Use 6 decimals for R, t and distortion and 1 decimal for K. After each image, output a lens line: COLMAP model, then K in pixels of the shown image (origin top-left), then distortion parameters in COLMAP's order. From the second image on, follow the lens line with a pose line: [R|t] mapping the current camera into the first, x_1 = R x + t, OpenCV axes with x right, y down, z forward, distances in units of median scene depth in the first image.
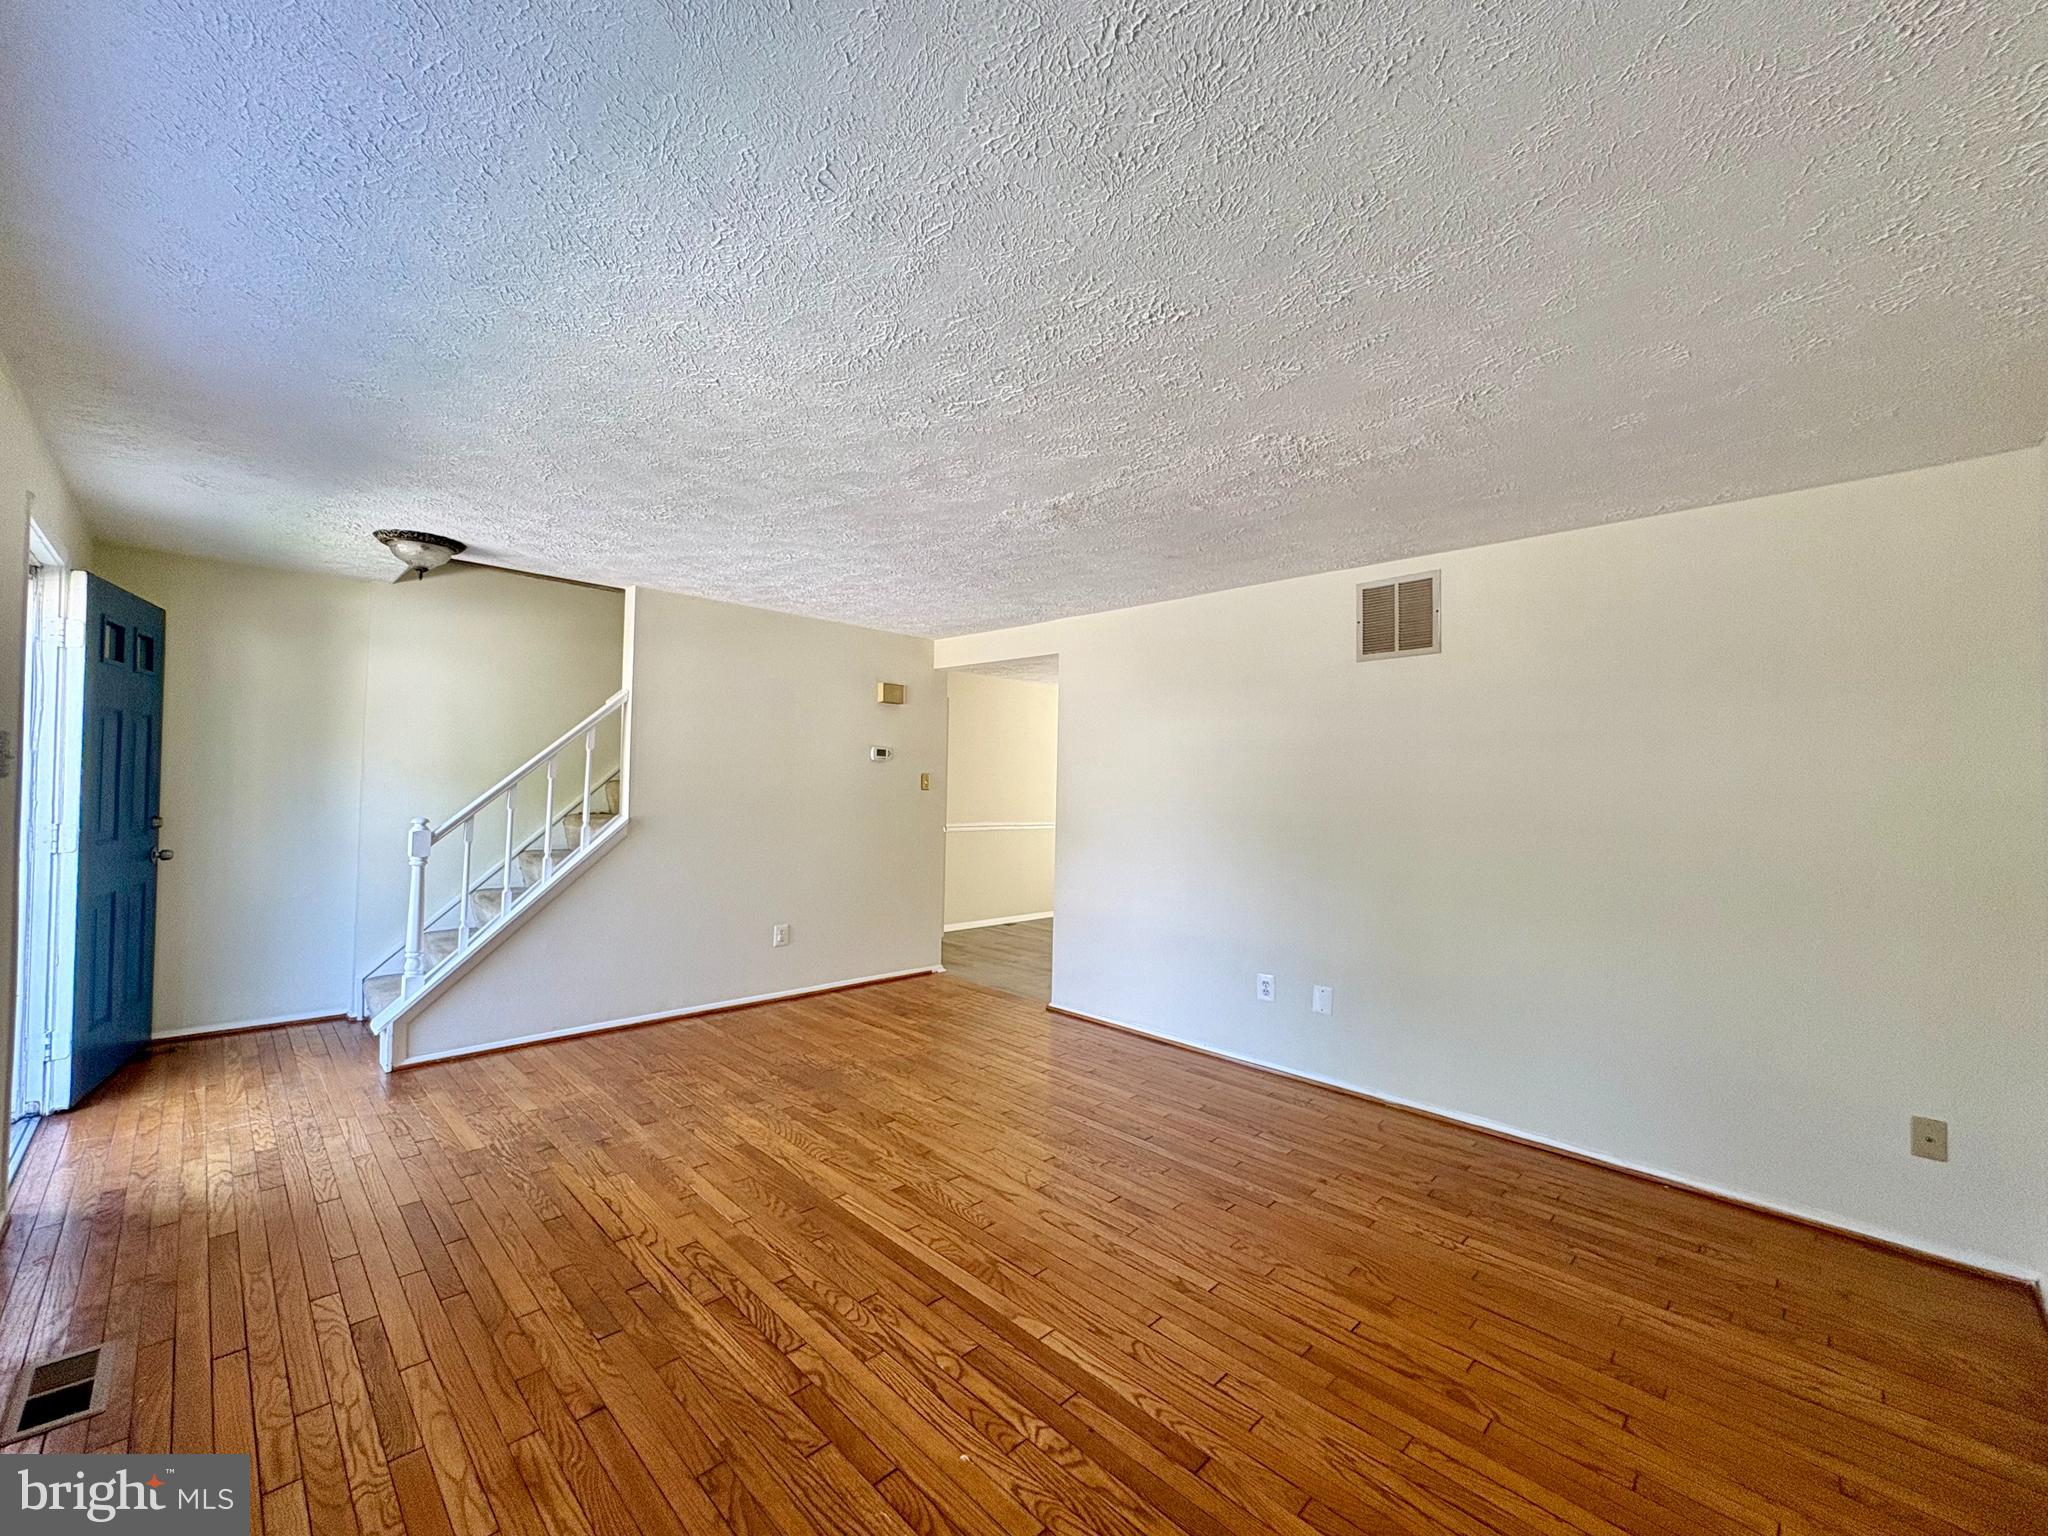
lens RADIAL K [[817.0, 0, 1023.1], [0, 817.0, 767.5], [0, 0, 1]] dist [-0.000891, 0.000670]
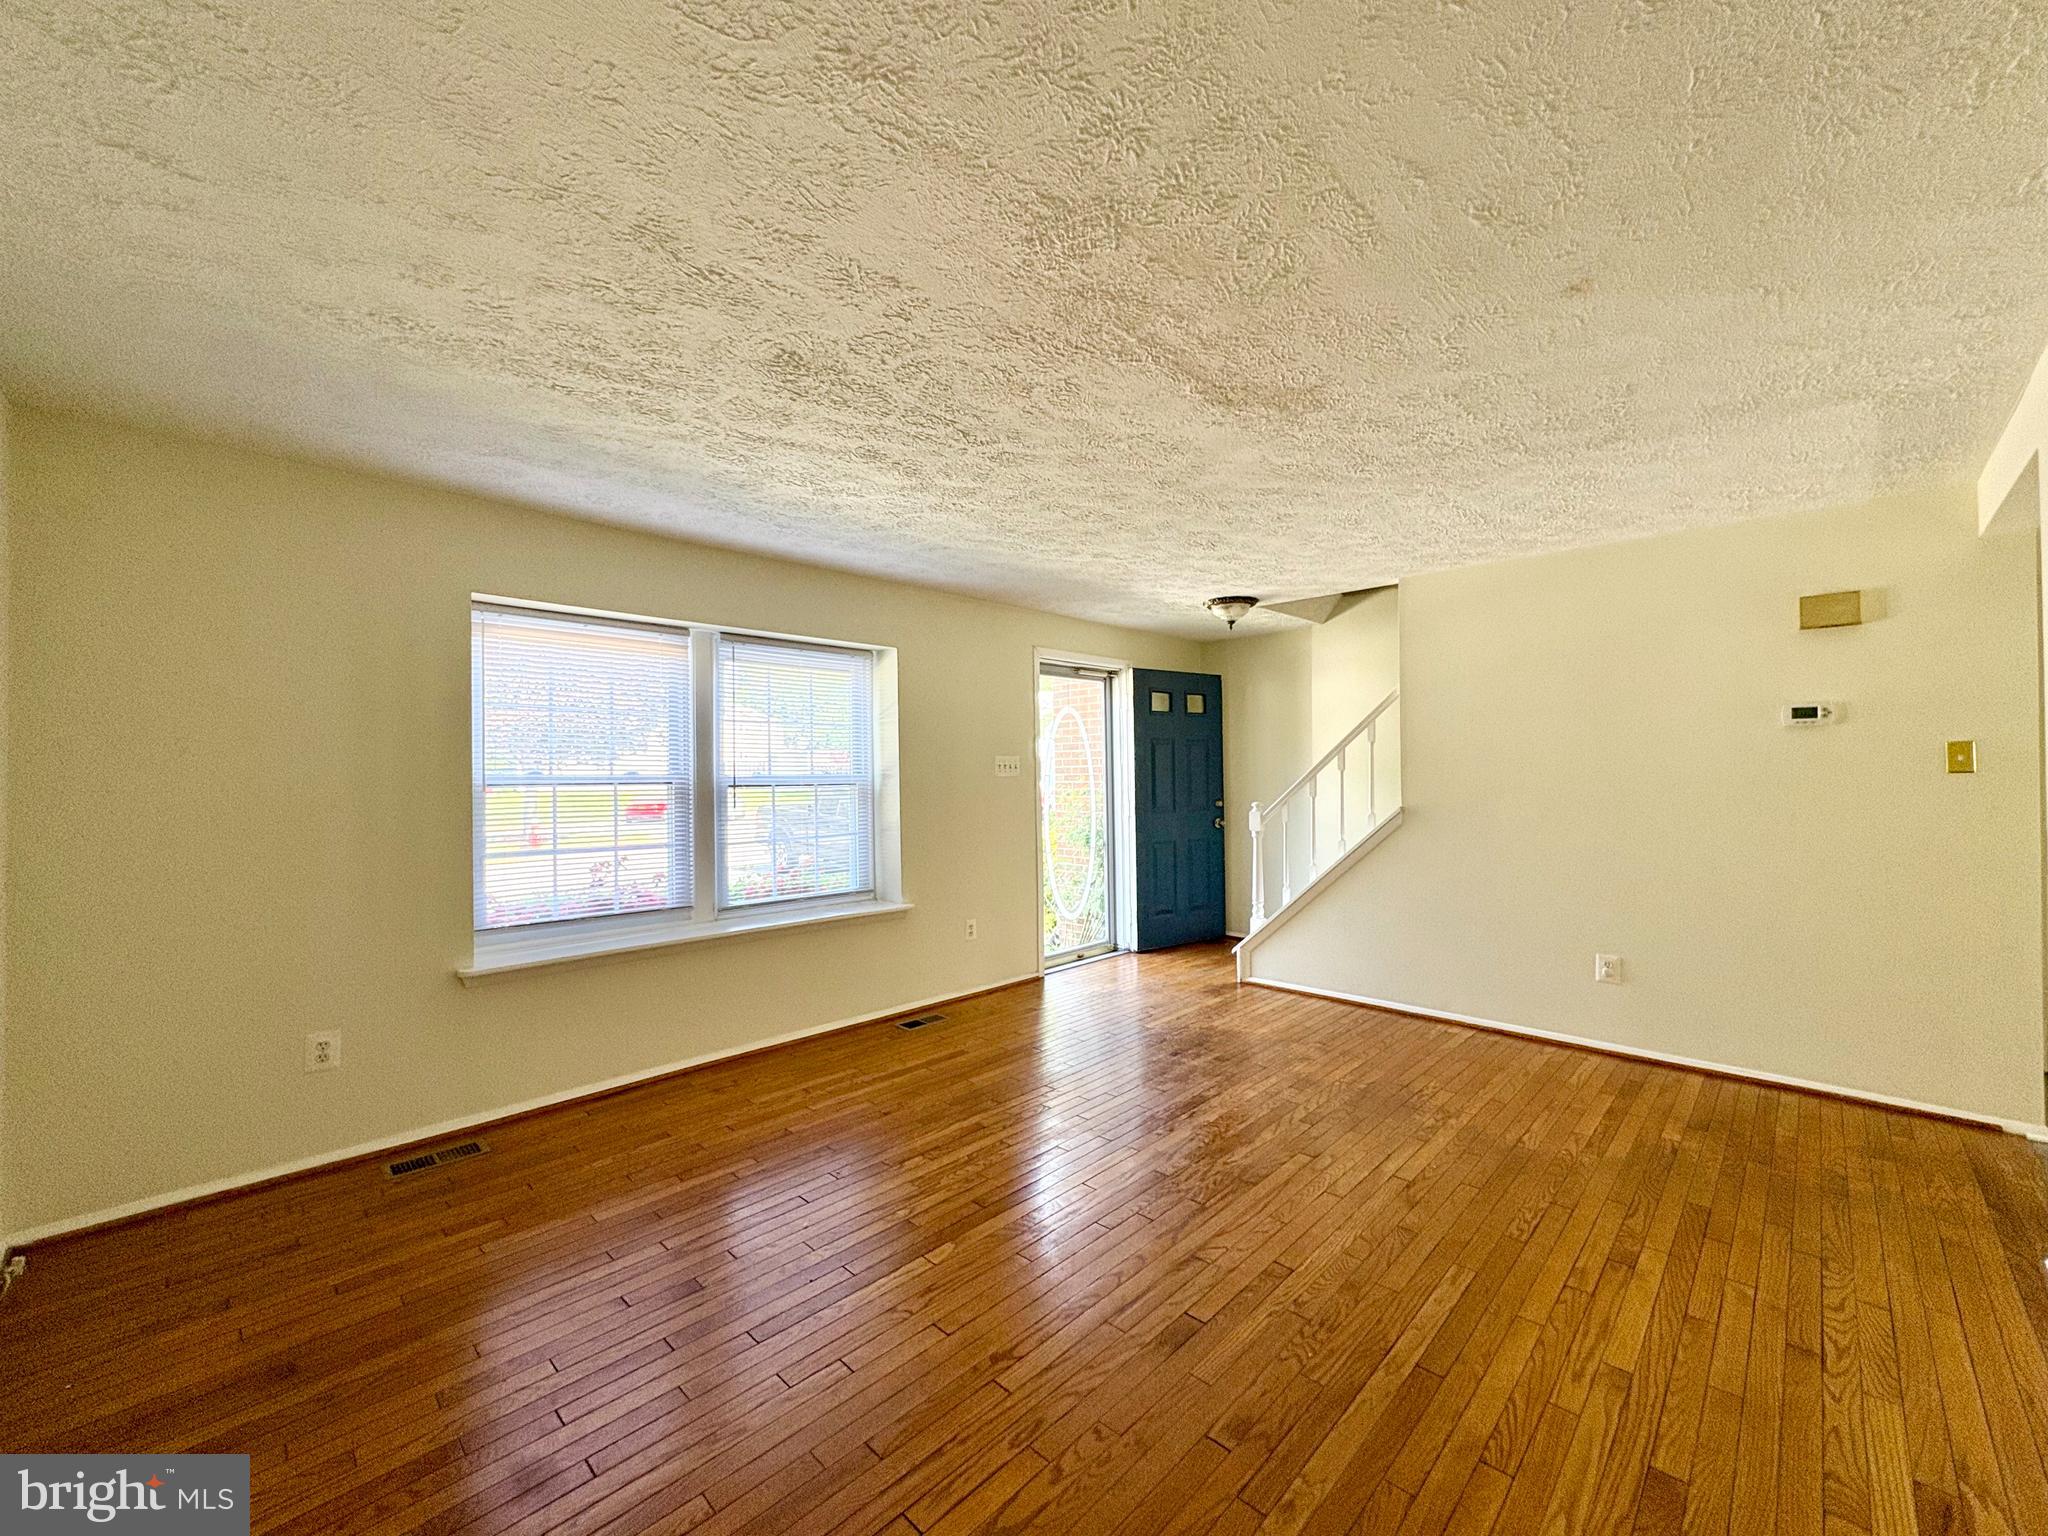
lens RADIAL K [[817.0, 0, 1023.9], [0, 817.0, 769.2], [0, 0, 1]] dist [-0.000891, 0.000670]
pose [[0.007643, -0.028989, -0.999551, 0.779524], [0.029608, 0.999148, -0.028751, 0.043998], [0.999532, -0.029375, 0.008495, 0.768474]]
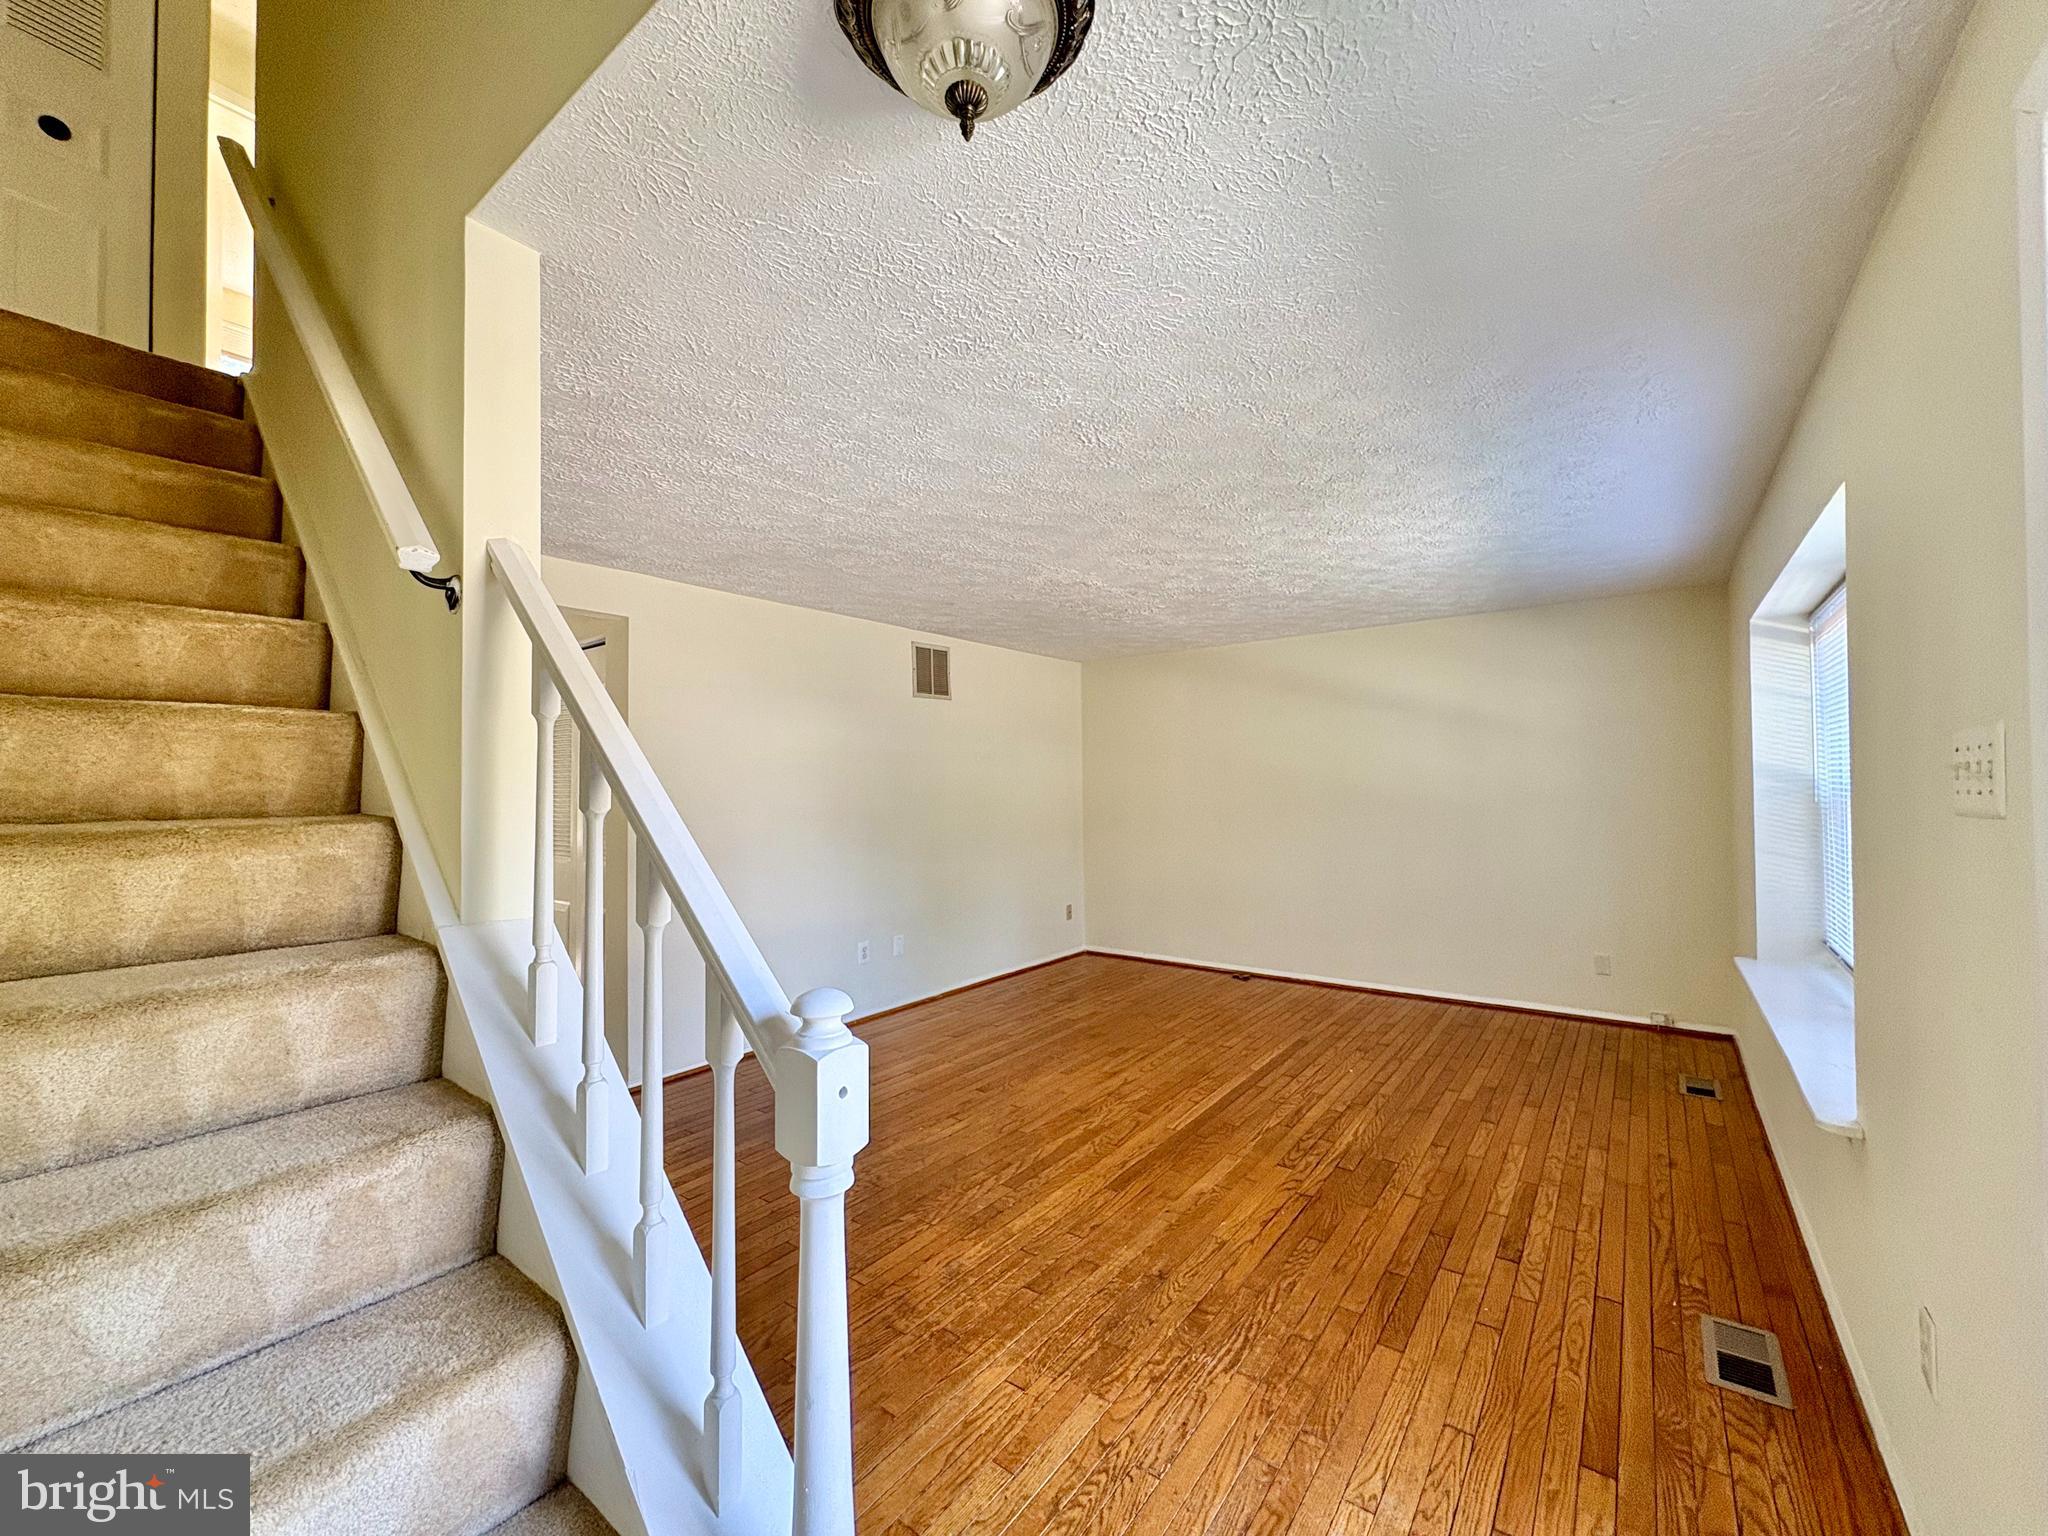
lens RADIAL K [[817.0, 0, 1020.4], [0, 817.0, 778.6], [0, 0, 1]] dist [-0.000891, 0.000670]
pose [[-0.128351, -0.011481, 0.991662, -1.249606], [-0.012469, 0.999873, 0.009962, -0.006657], [-0.991650, -0.011086, -0.128477, 1.238232]]
